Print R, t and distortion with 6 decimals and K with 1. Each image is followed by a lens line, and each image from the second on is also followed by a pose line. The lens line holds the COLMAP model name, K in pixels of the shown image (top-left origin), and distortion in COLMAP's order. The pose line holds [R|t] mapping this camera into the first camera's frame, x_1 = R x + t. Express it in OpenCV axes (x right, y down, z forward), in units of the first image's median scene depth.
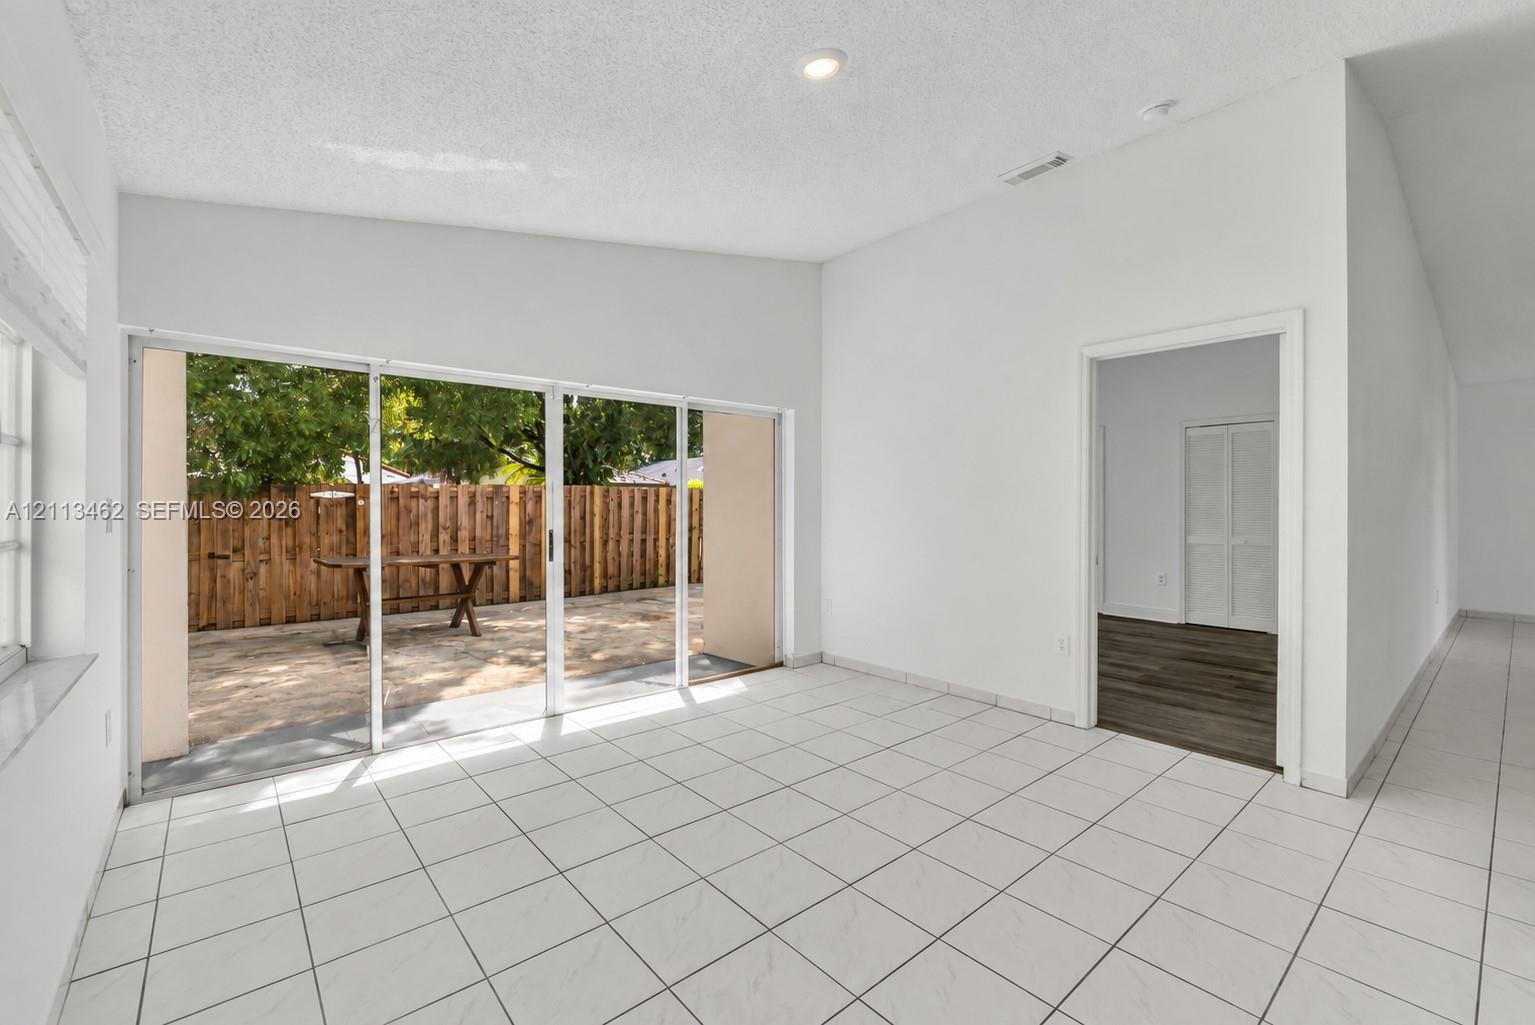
lens RADIAL K [[653.9, 0, 781.9], [0, 653.9, 506.6], [0, 0, 1]] dist [-0.003830, -0.000906]
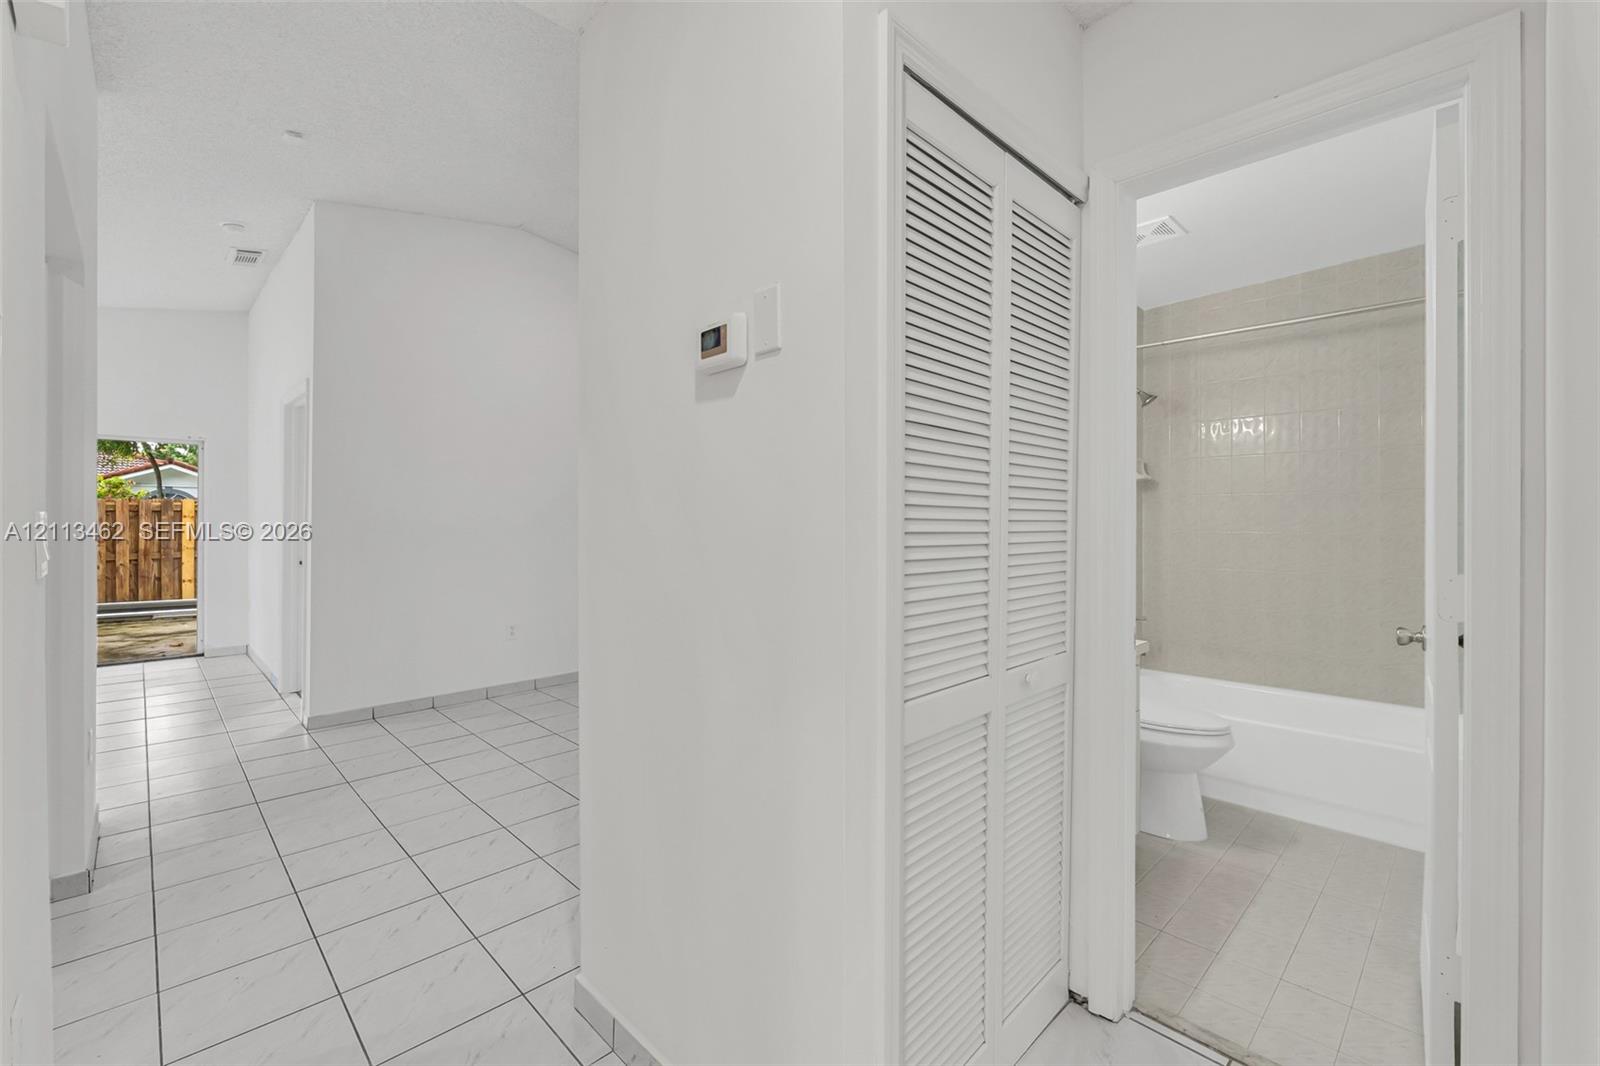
lens RADIAL K [[675.8, 0, 806.2], [0, 675.8, 526.4], [0, 0, 1]] dist [-0.009694, 0.000786]
pose [[0.996978, 0.005850, 0.077468, 0.616383], [-0.006164, 0.999974, 0.003824, -0.001101], [-0.077443, -0.004290, 0.996988, -0.178639]]
